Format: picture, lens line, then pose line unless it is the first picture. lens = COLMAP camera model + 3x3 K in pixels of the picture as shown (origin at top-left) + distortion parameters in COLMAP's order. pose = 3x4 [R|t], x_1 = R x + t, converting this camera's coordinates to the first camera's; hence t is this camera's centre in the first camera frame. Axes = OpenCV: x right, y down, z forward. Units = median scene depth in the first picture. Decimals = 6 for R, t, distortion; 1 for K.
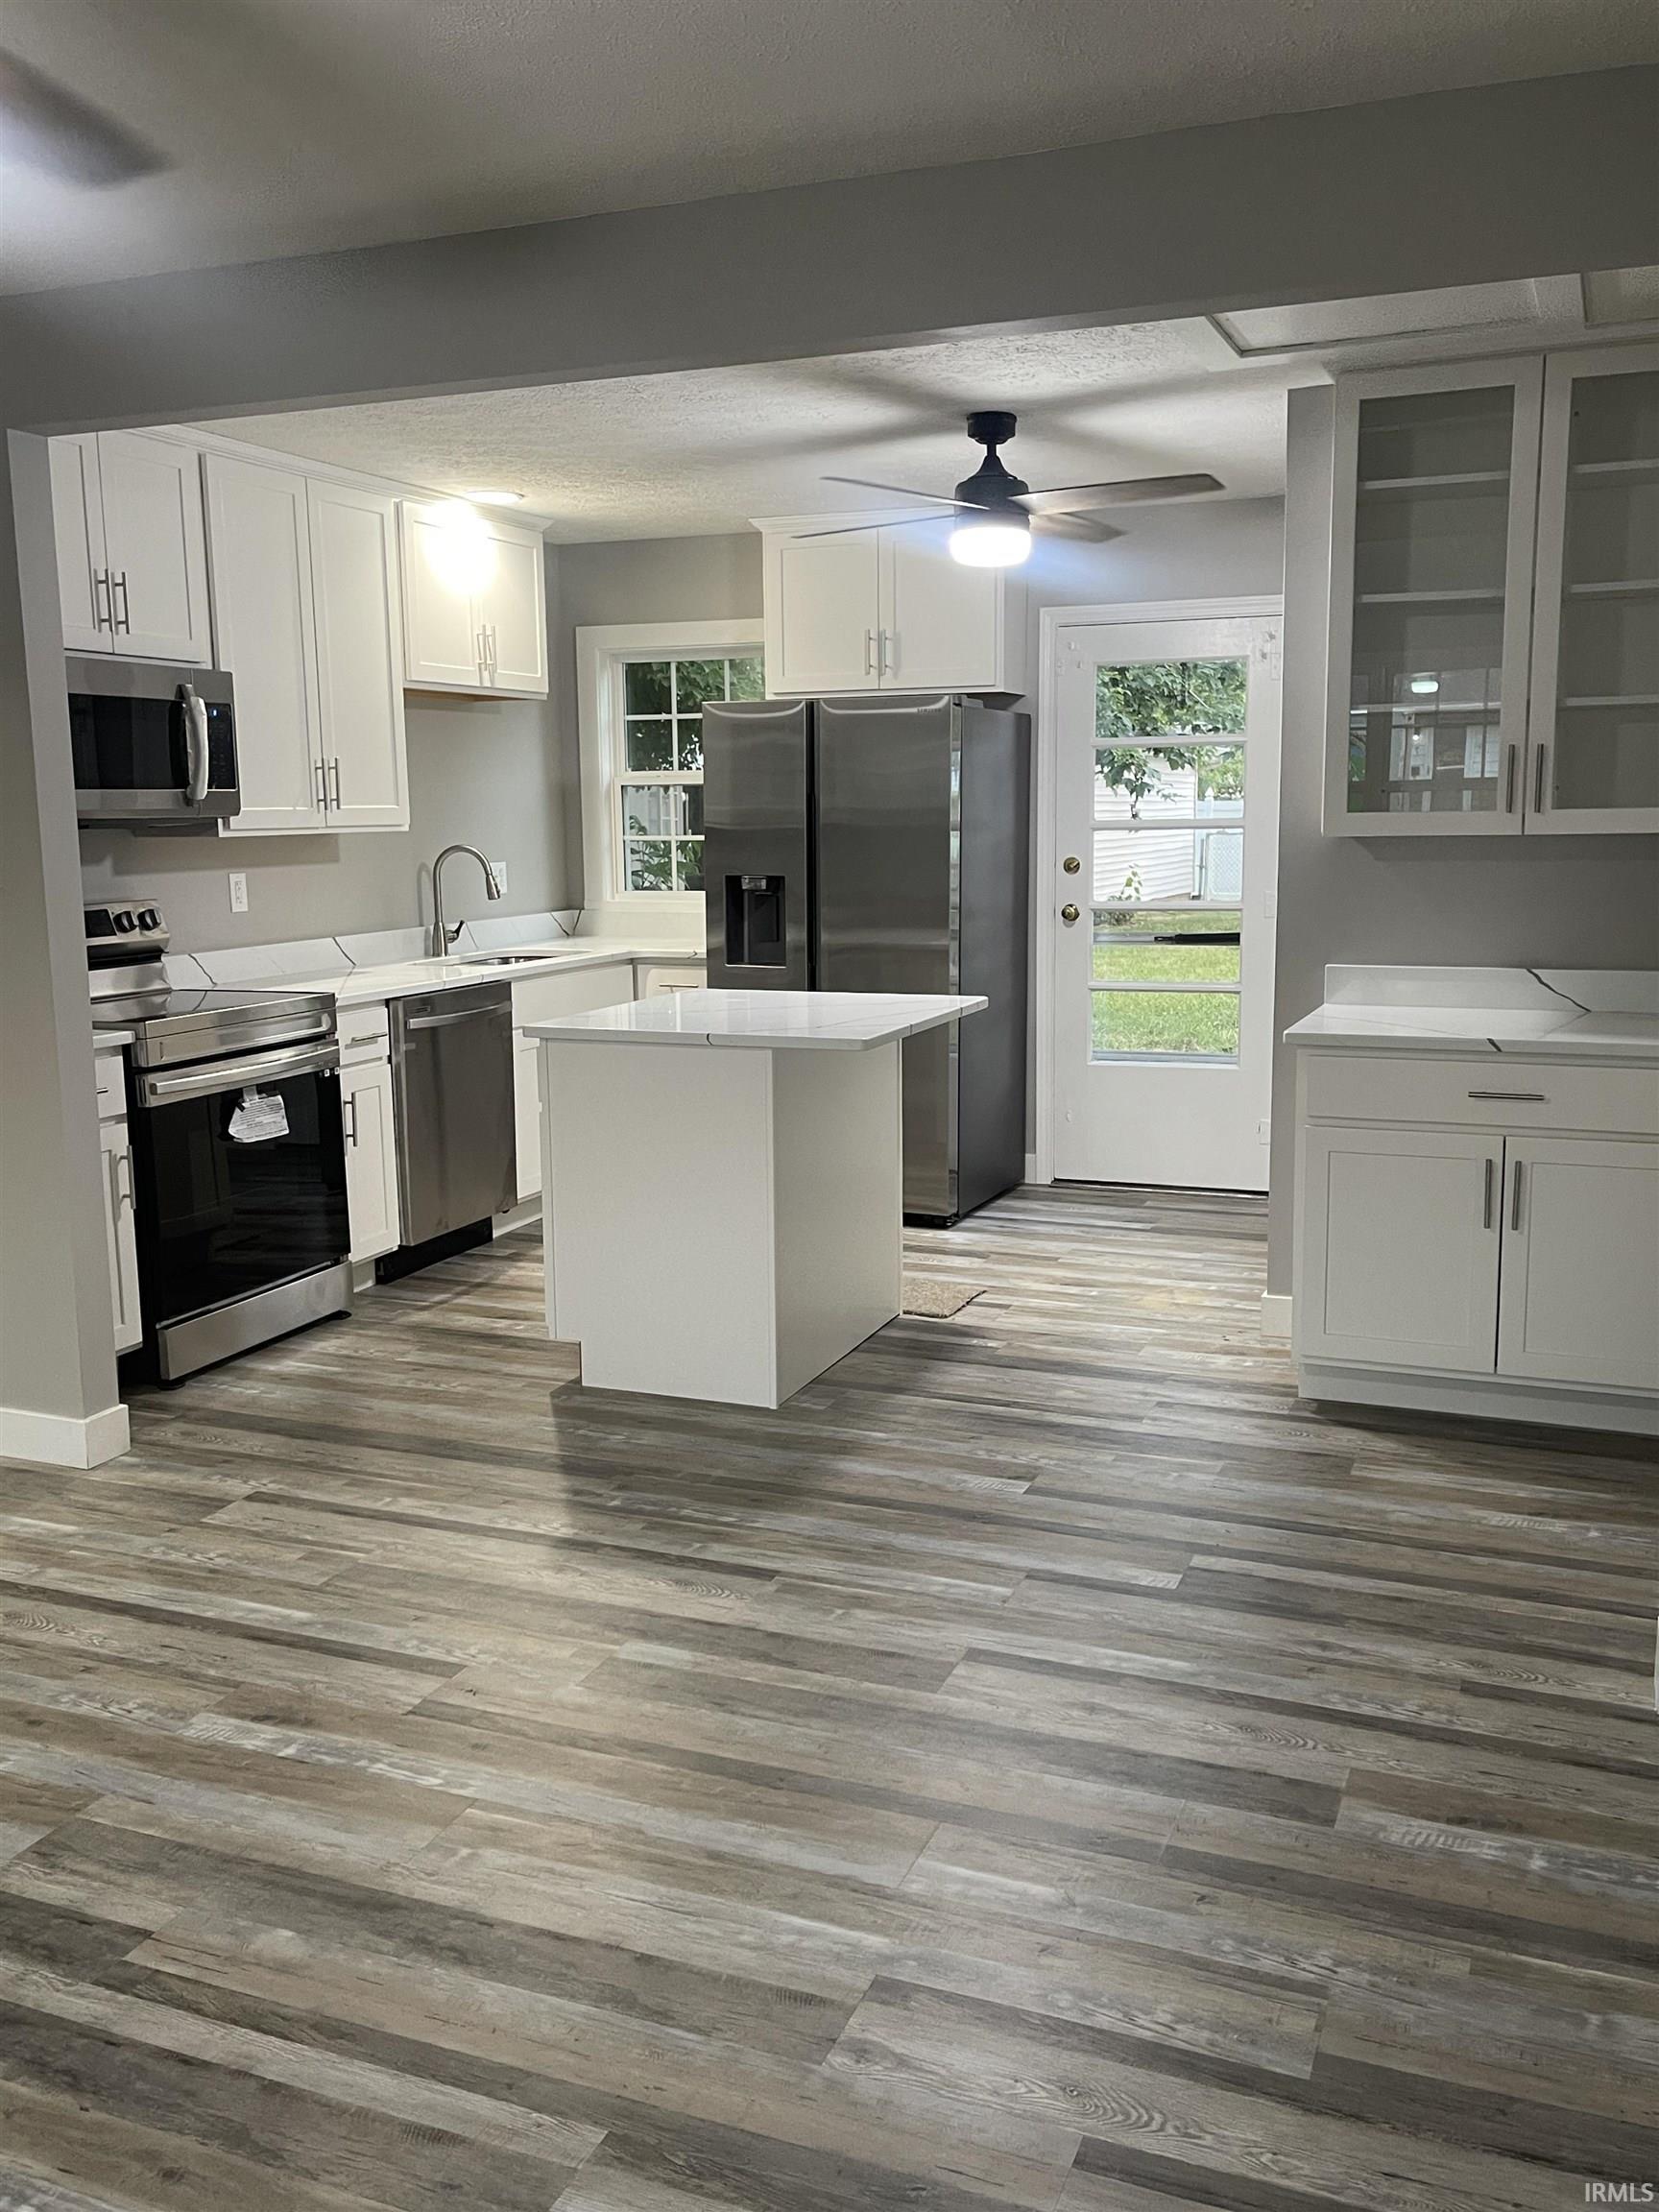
lens RADIAL K [[1816.9, 0, 829.5], [0, 1816.9, 1106.0], [0, 0, 1]] dist [0.008192, -0.009299]
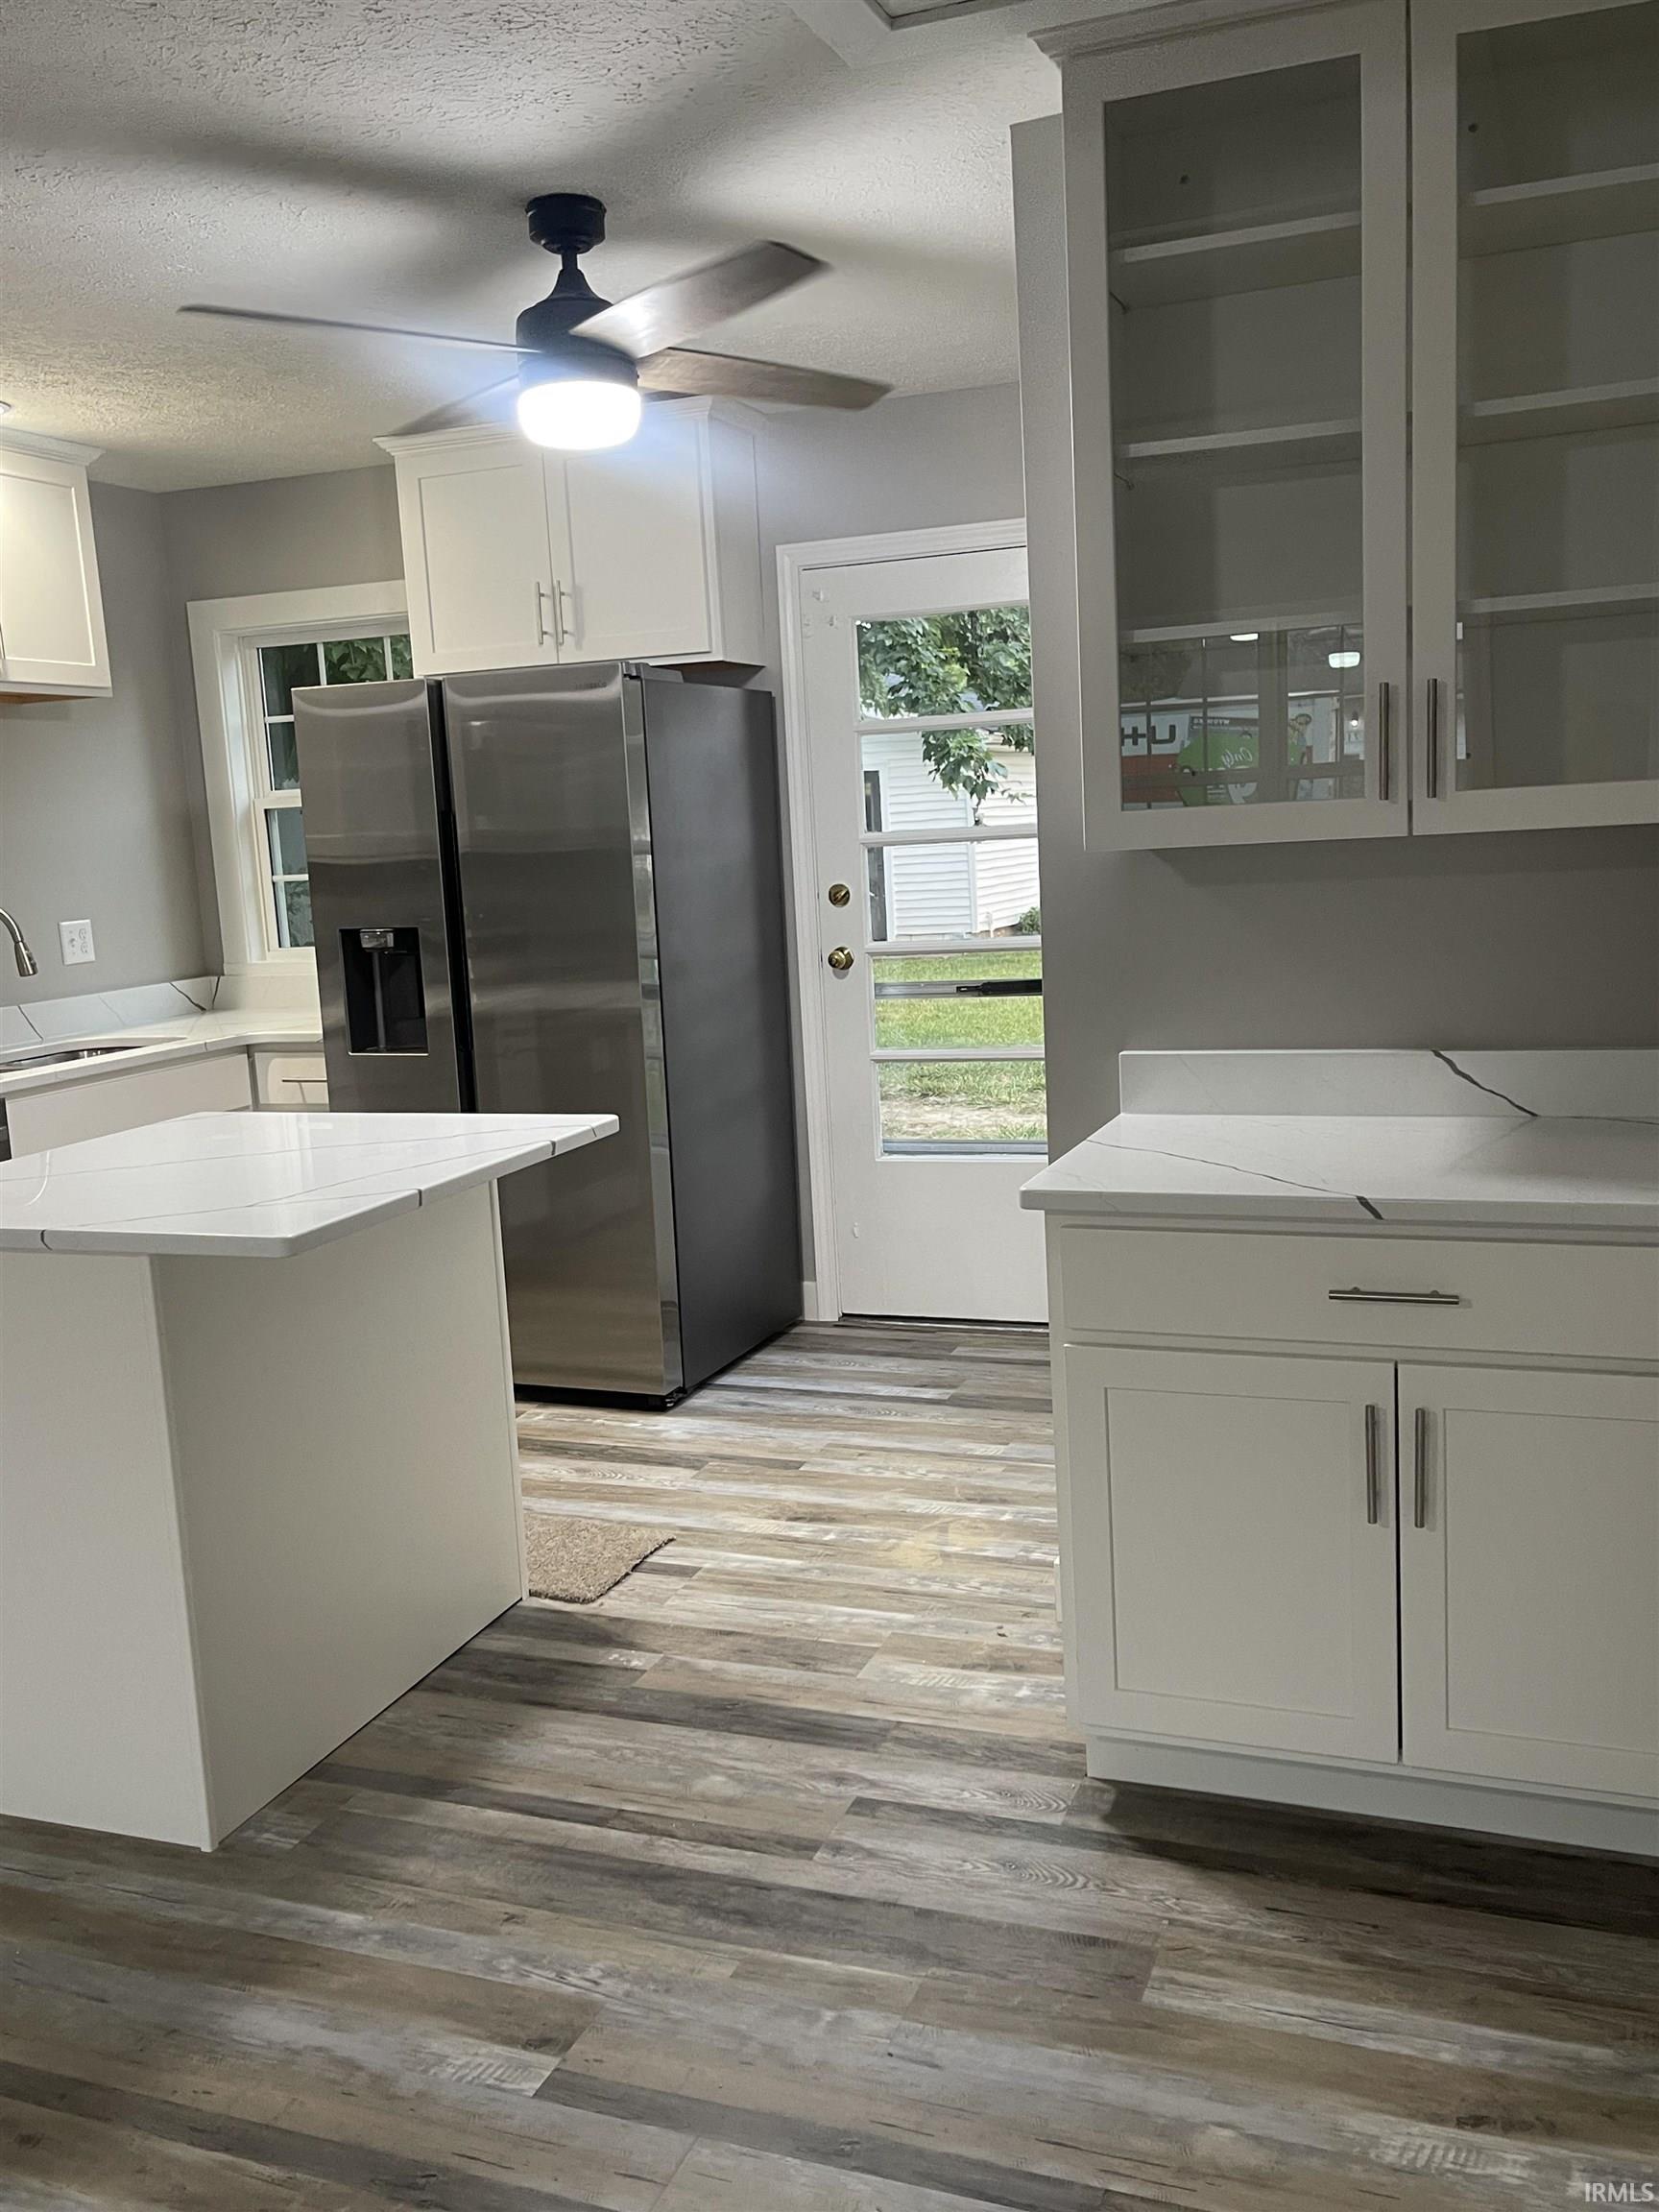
lens RADIAL K [[1869.3, 0, 830.1], [0, 1869.3, 1133.6], [0, 0, 1]] dist [0.011575, -0.002298]
pose [[0.998657, -0.044032, 0.027307, 0.141178], [0.043957, 0.999028, 0.003345, -0.051540], [-0.027428, -0.002140, 0.999622, 0.325060]]
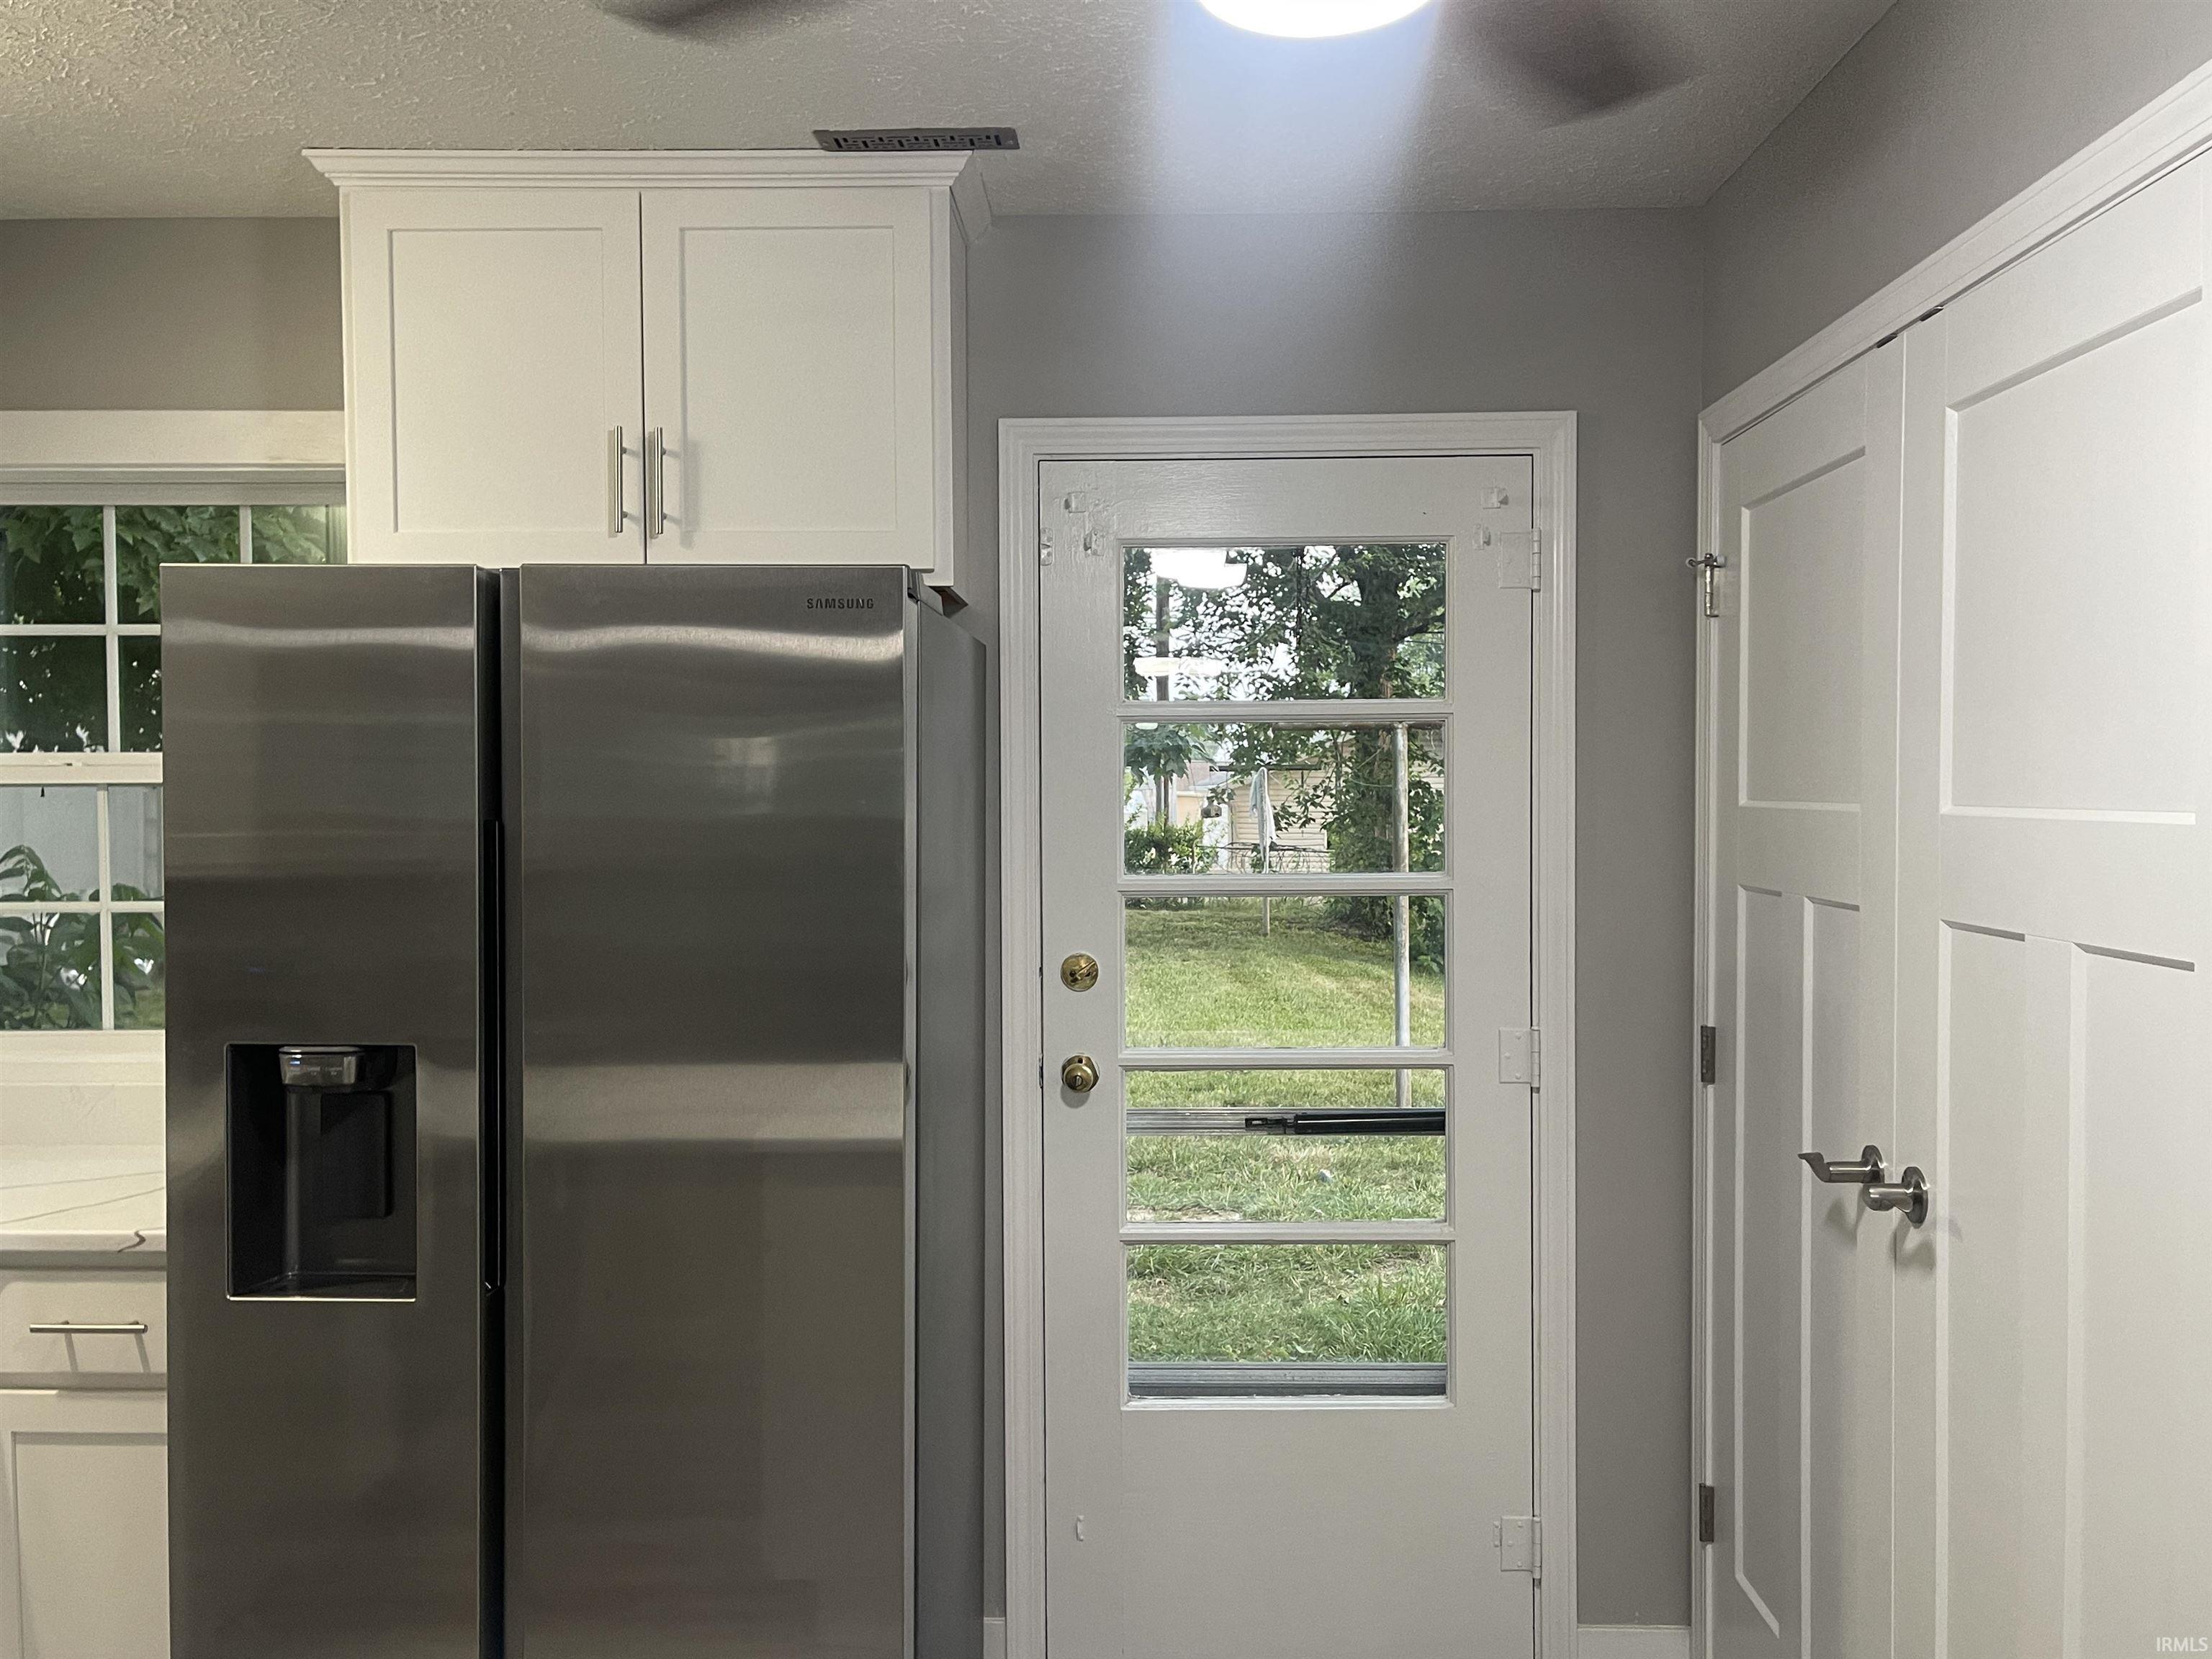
lens RADIAL K [[1816.9, 0, 1106.0], [0, 1816.9, 829.5], [0, 0, 1]] dist [0.008192, -0.009299]
pose [[0.930471, 0.000781, 0.366366, -0.036117], [0.054788, 0.988456, -0.141253, -0.138108], [-0.362247, 0.151504, 0.919687, 0.769526]]
